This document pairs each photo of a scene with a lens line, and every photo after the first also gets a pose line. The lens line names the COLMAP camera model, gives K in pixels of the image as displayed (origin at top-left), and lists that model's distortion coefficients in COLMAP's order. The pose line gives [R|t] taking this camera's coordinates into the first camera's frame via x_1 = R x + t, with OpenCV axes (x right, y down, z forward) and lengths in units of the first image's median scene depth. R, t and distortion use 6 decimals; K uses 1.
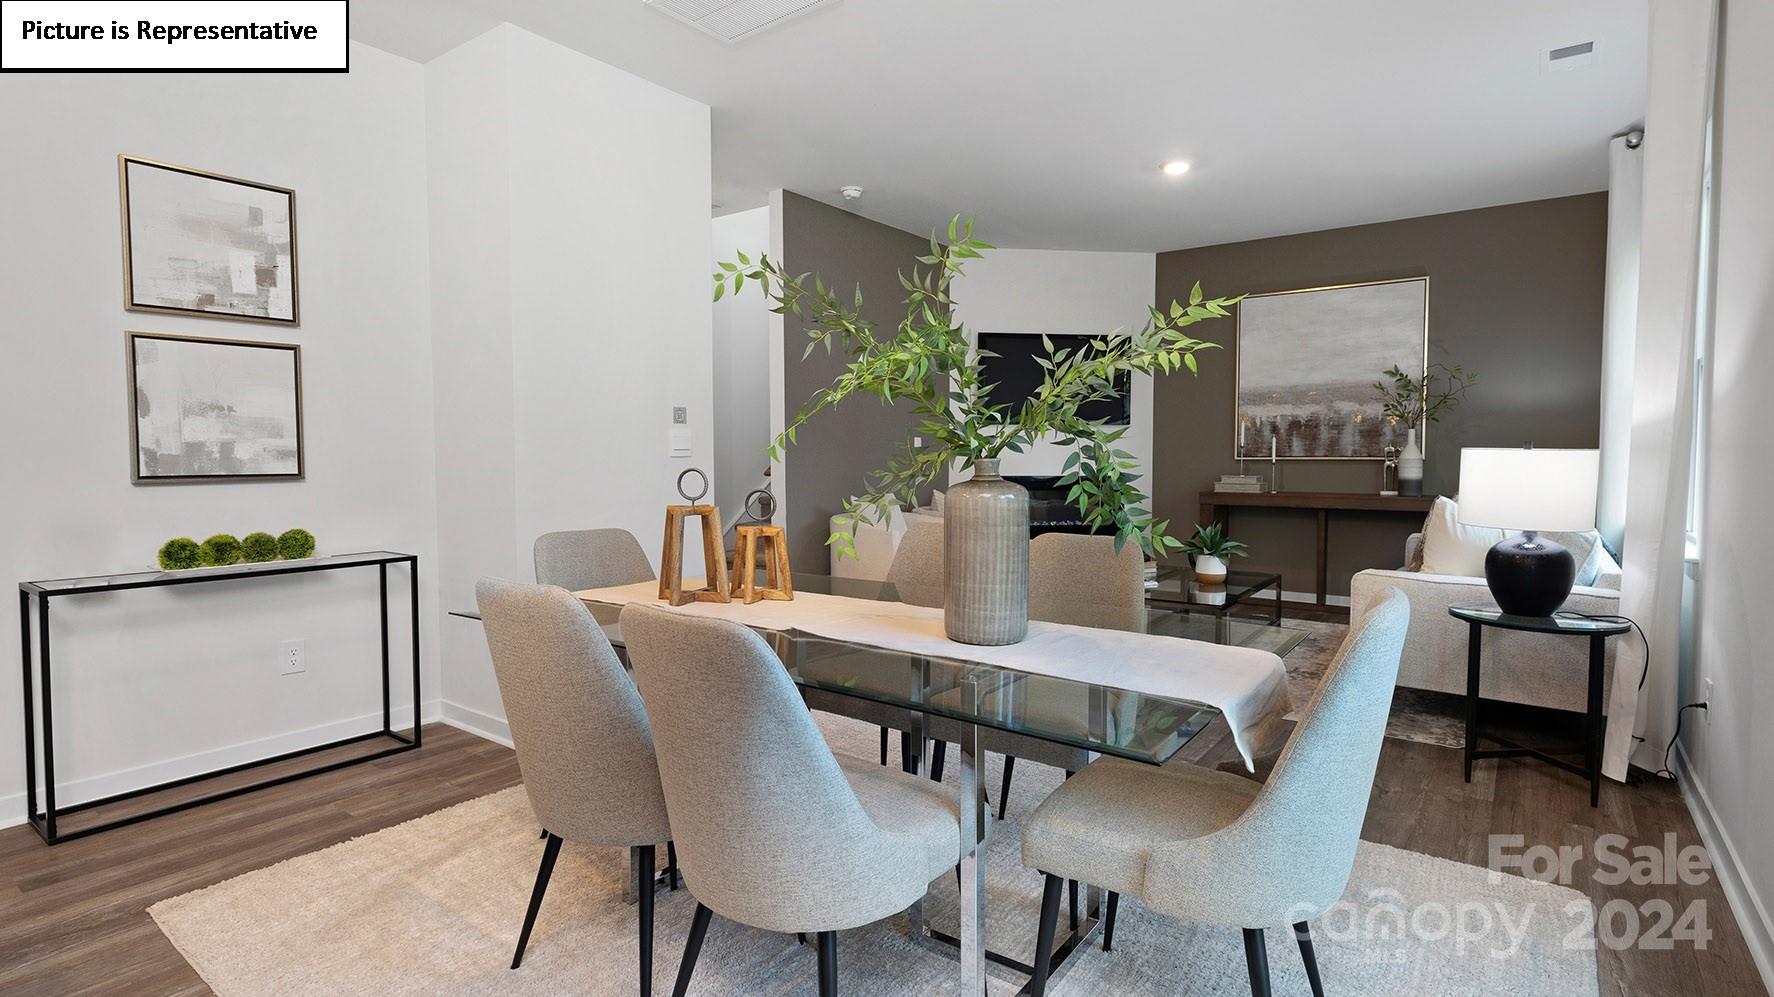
lens RADIAL K [[867.3, 0, 882.8], [0, 867.3, 485.3], [0, 0, 1]] dist [-0.001877, -0.000289]
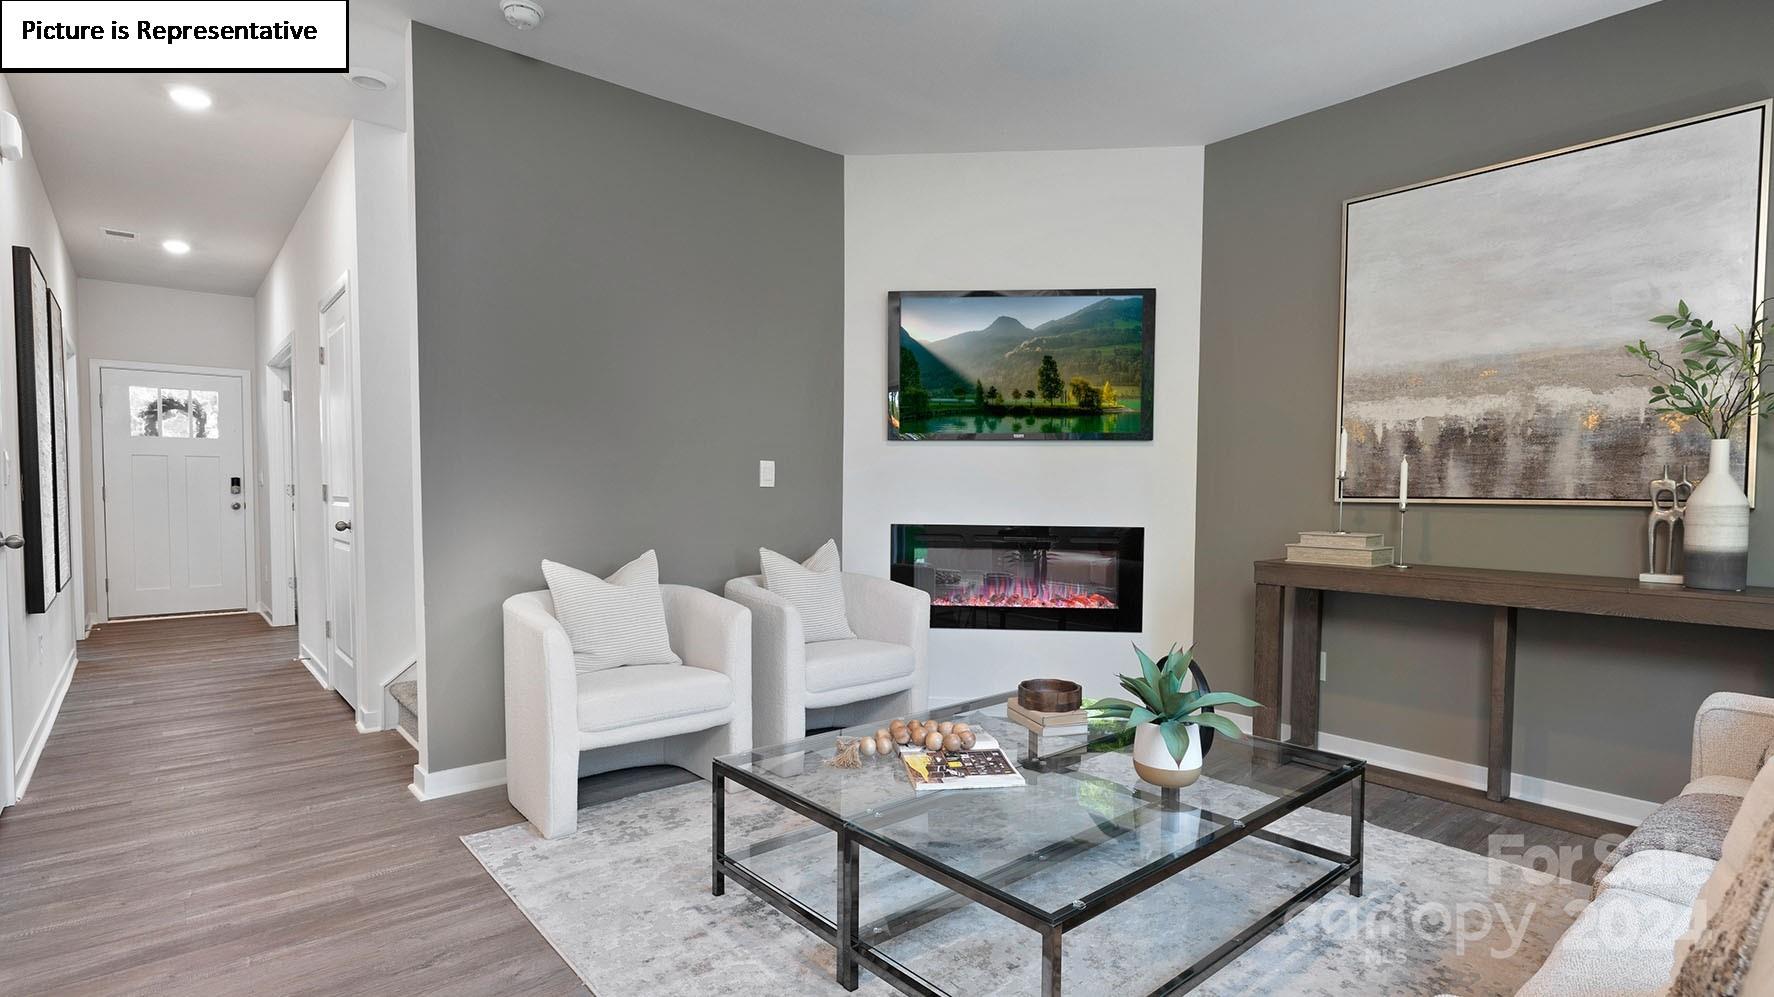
lens RADIAL K [[869.7, 0, 886.9], [0, 869.7, 517.2], [0, 0, 1]] dist [0.001950, -0.000241]
pose [[0.974480, 0.014880, -0.223980, 0.380076], [-0.015502, 0.999879, -0.001022, -0.022907], [0.223938, 0.004468, 0.974593, 0.605121]]
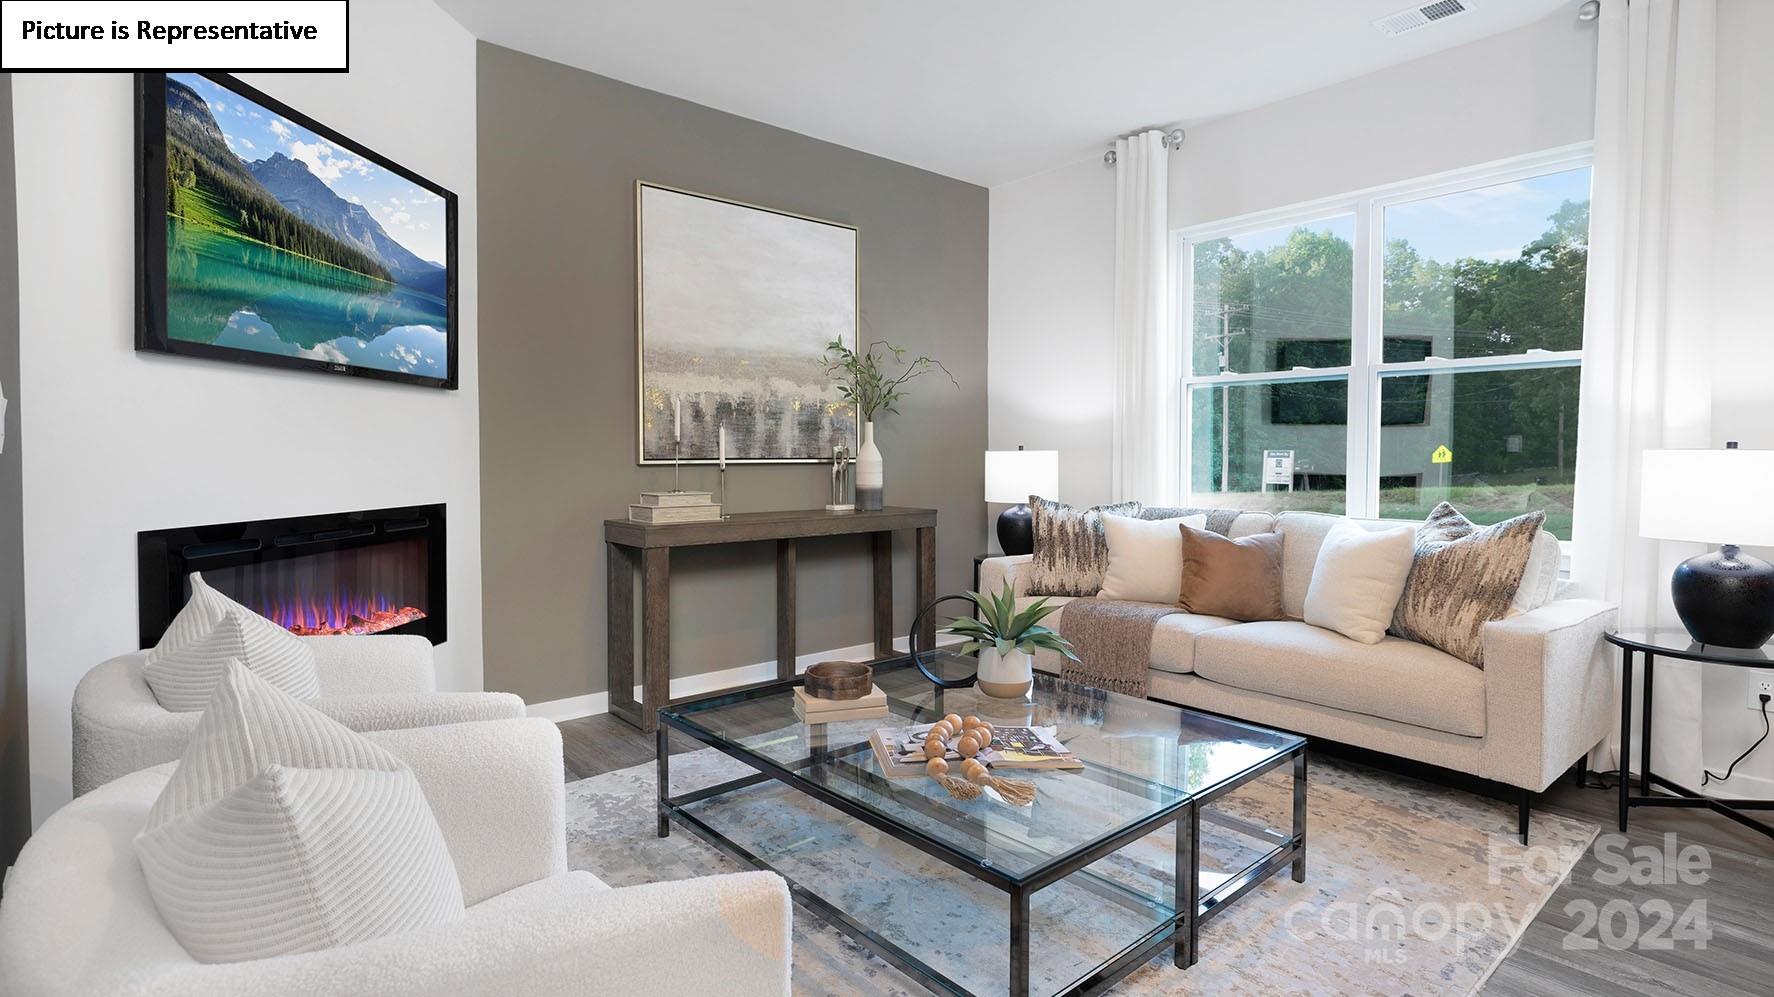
lens RADIAL K [[867.2, 0, 881.6], [0, 867.2, 475.1], [0, 0, 1]] dist [-0.000782, -0.000316]
pose [[0.219138, -0.023193, 0.975418, -0.175267], [0.034315, 0.999282, 0.016051, -0.039403], [-0.975090, 0.029954, 0.219777, 1.072756]]
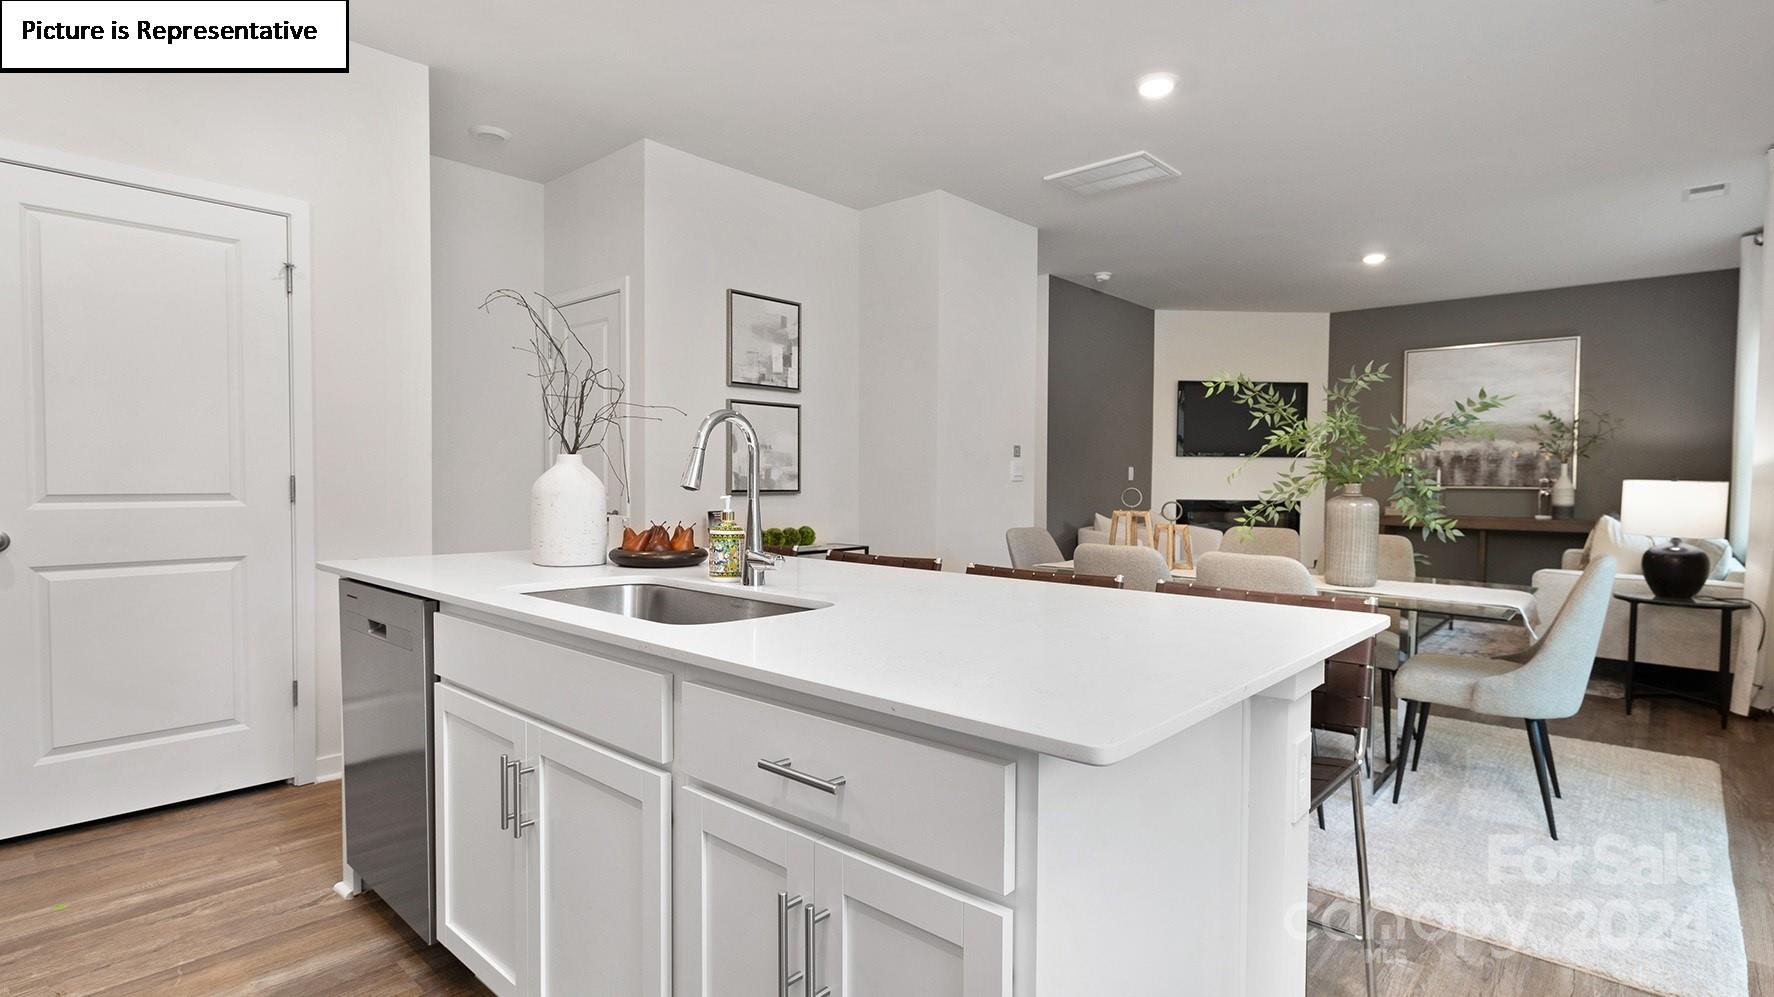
lens RADIAL K [[861.7, 0, 887.0], [0, 861.7, 498.5], [0, 0, 1]] dist [-0.002109, -0.001996]
pose [[0.995663, 0.011796, -0.092287, -0.274958], [-0.013097, 0.999823, -0.013496, 0.014698], [0.092111, 0.014646, 0.995641, -0.348994]]
